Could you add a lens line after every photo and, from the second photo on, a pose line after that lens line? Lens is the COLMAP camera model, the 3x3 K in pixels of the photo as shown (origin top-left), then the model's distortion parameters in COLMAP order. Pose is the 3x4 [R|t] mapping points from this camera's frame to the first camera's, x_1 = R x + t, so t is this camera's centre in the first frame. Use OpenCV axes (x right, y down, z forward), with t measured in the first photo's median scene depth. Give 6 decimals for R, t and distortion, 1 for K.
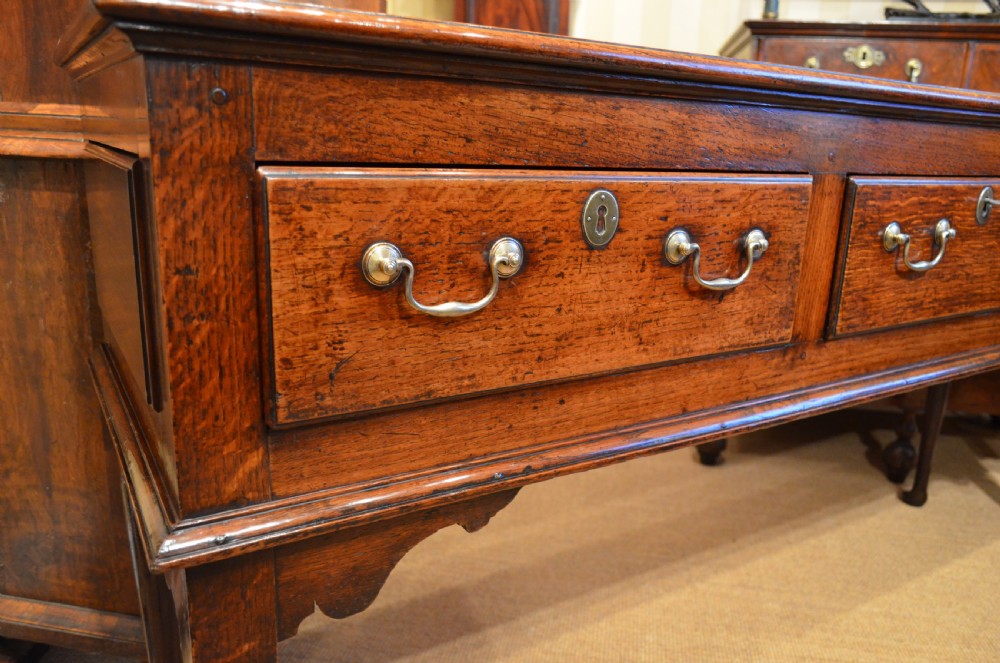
lens RADIAL K [[763.2, 0, 515.1], [0, 763.2, 334.0], [0, 0, 1]] dist [-0.009451, 0.001125]
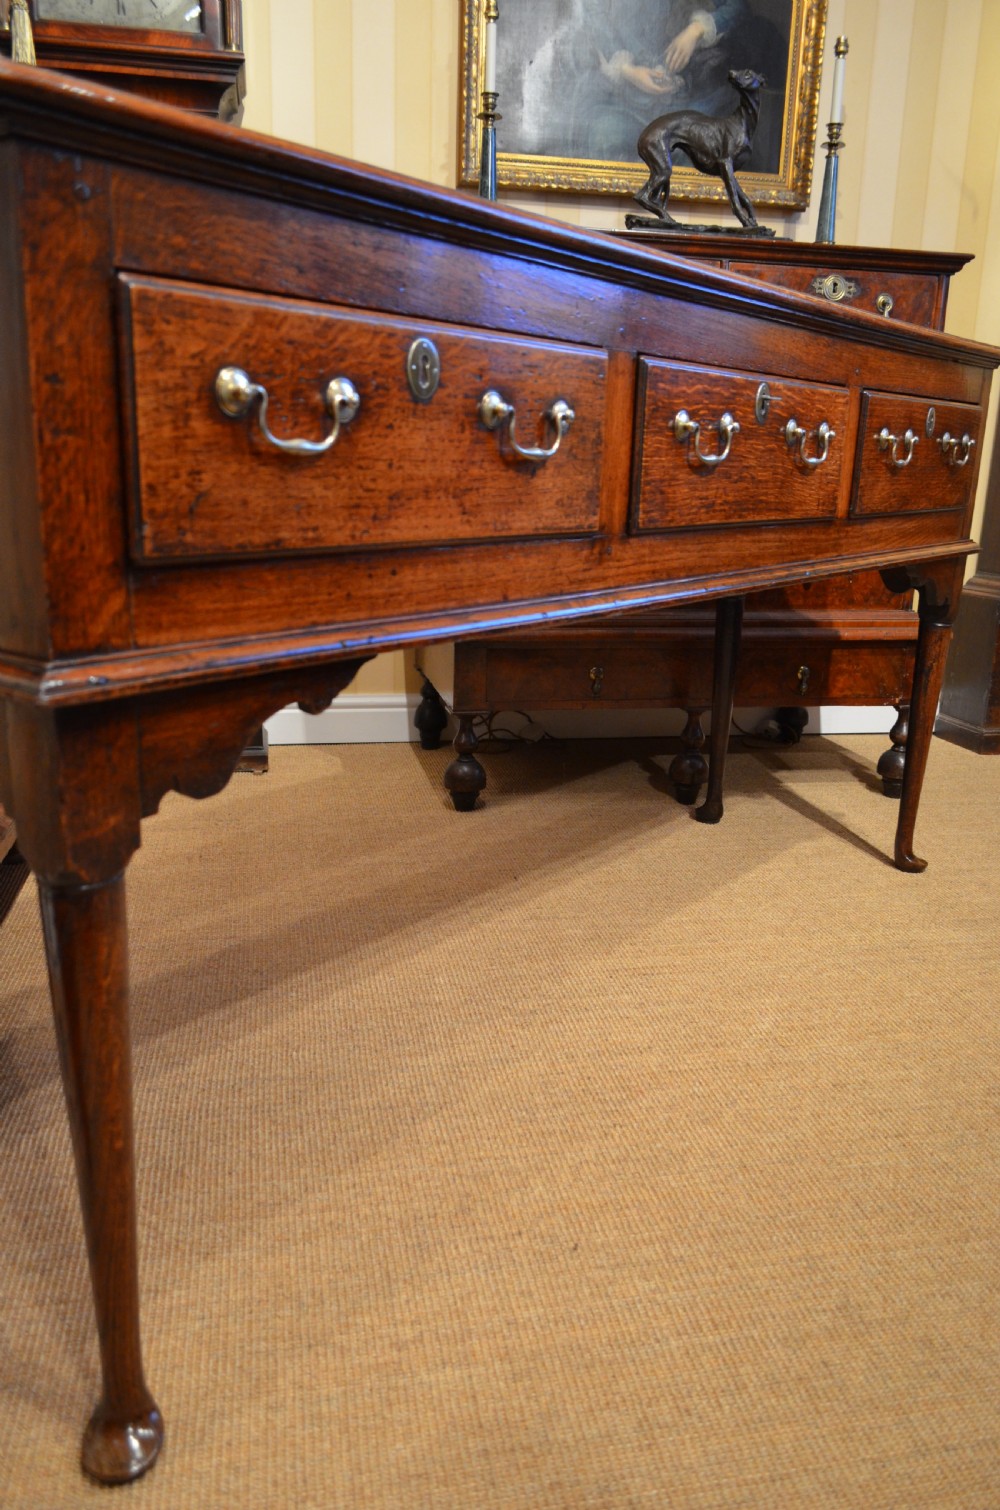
lens RADIAL K [[1165.8, 0, 493.2], [0, 1165.8, 771.4], [0, 0, 1]] dist [-0.011625, 0.006329]
pose [[0.942530, -0.100083, 0.318781, -0.332062], [0.091054, 0.994911, 0.043140, 0.306136], [-0.321476, -0.011634, 0.946846, -0.436532]]
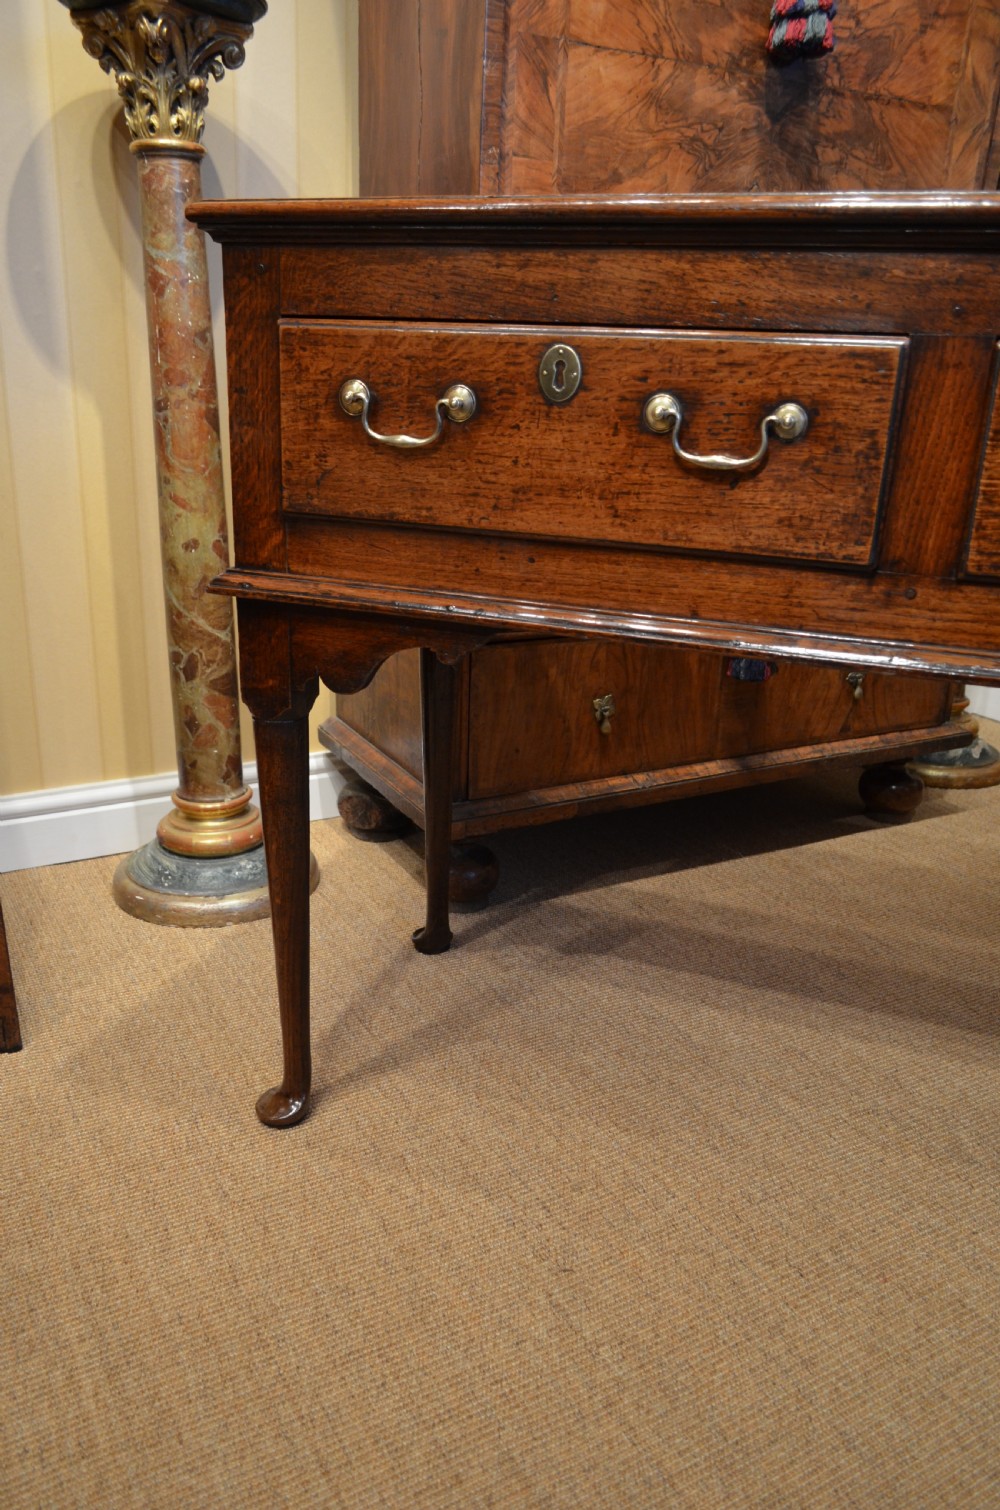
lens RADIAL K [[1152.4, 0, 491.2], [0, 1152.4, 765.4], [0, 0, 1]] dist [-0.009451, 0.001125]
pose [[0.597070, 0.247528, -0.763045, 1.393230], [-0.214907, 0.965790, 0.145136, 0.154065], [0.772866, 0.077327, 0.629840, 0.001512]]
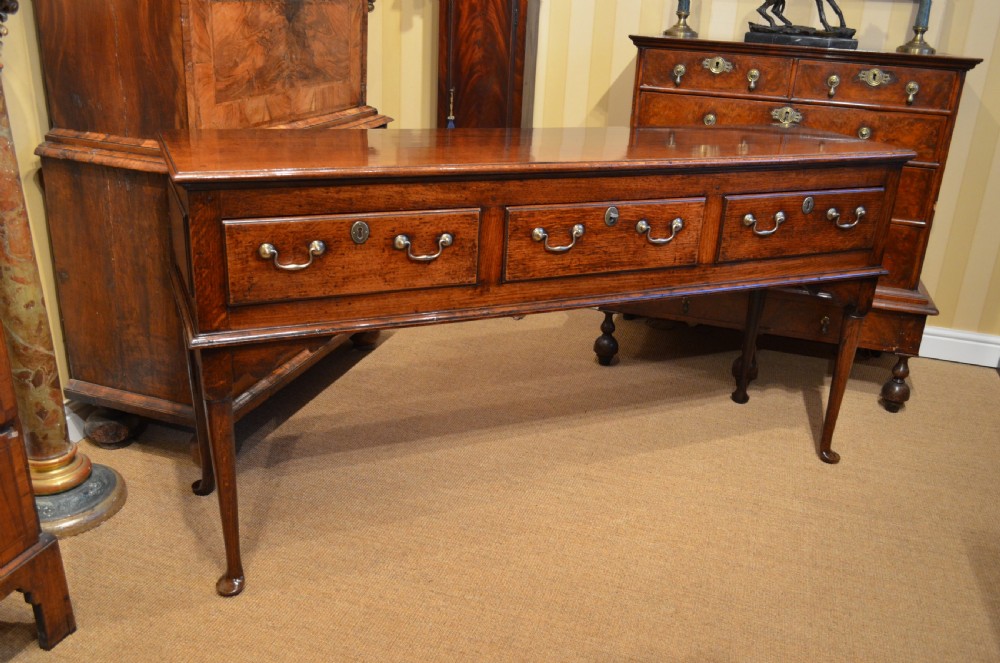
lens RADIAL K [[878.4, 0, 515.9], [0, 878.4, 329.6], [0, 0, 1]] dist [-0.019014, 0.004314]
pose [[0.990453, 0.063234, -0.122489, 1.030328], [-0.049650, 0.992586, 0.110944, -0.184558], [0.128597, -0.103803, 0.986249, -1.895413]]
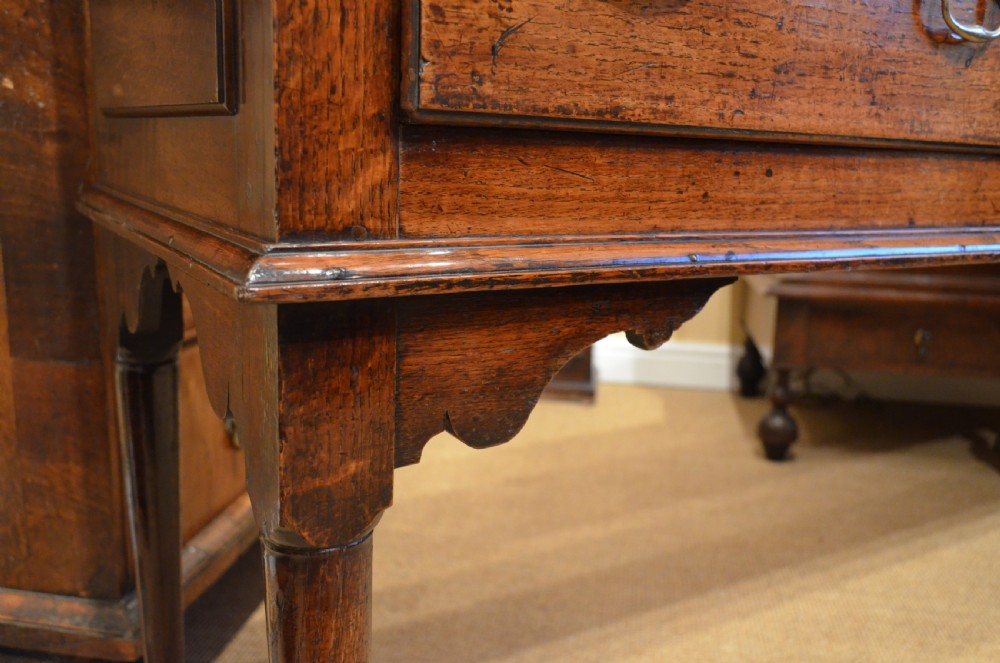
lens RADIAL K [[919.4, 0, 513.3], [0, 919.4, 337.9], [0, 0, 1]] dist [-0.020101, 0.000007]
pose [[0.999952, 0.001633, -0.009654, -0.185366], [-0.002056, 0.999033, -0.043924, 0.304766], [0.009573, 0.043942, 0.998988, 0.162576]]
